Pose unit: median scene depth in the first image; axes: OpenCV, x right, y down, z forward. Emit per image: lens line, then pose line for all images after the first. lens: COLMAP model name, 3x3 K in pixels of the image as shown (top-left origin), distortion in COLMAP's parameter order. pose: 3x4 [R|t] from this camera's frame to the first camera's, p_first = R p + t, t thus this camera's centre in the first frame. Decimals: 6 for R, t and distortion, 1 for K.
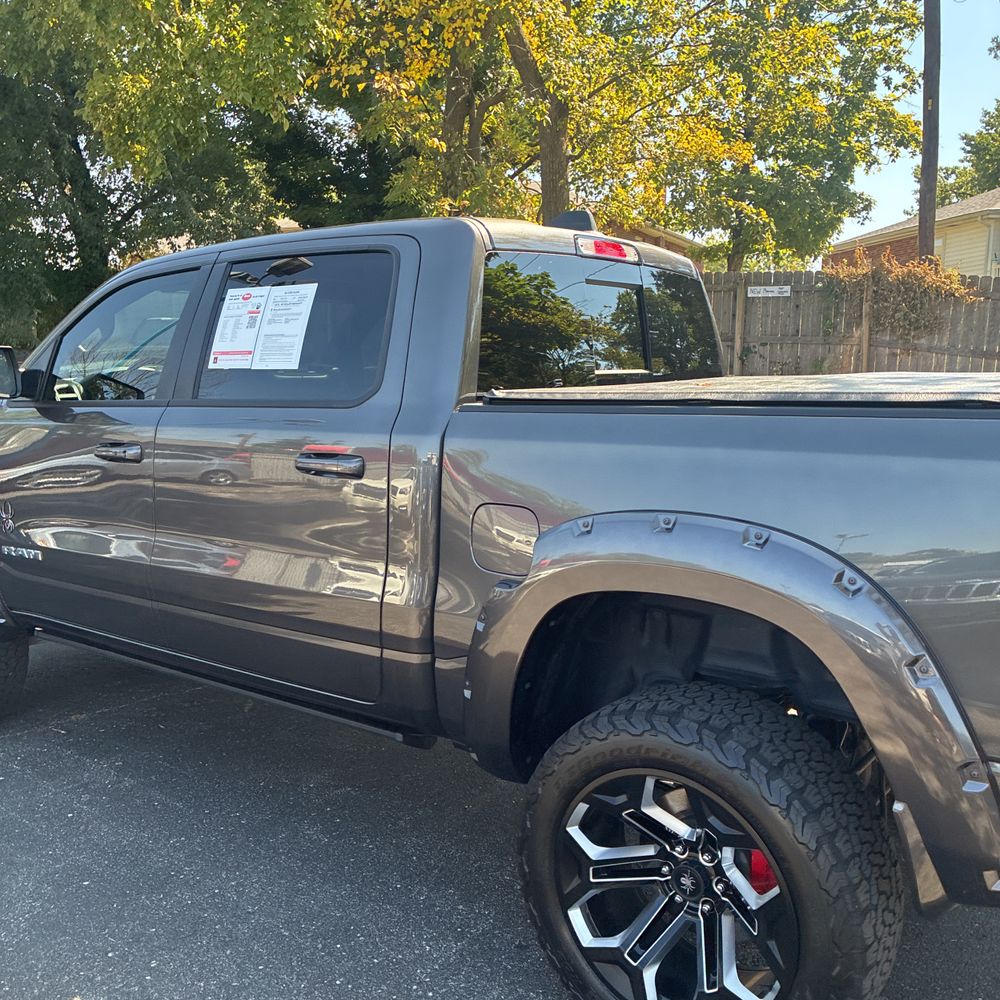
lens RADIAL K [[1025.5, 0, 504.0], [0, 1025.5, 496.6], [0, 0, 1]] dist [0.001787, 0.000000]
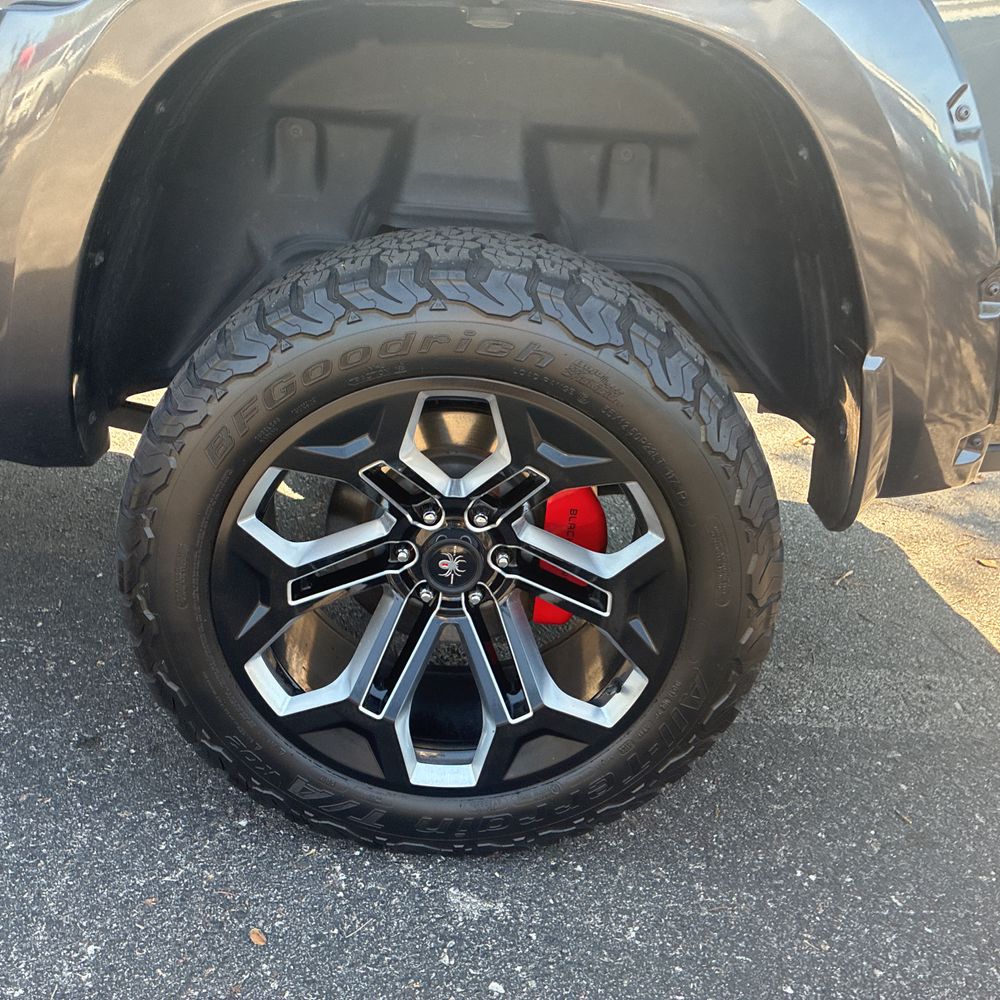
lens RADIAL K [[1025.5, 0, 514.6], [0, 1025.5, 475.0], [0, 0, 1]] dist [0.001787, 0.000000]
pose [[0.786577, -0.177023, 0.591574, -0.132931], [0.003816, 0.959402, 0.282018, 0.158266], [-0.617480, -0.219571, 0.755319, 0.539809]]
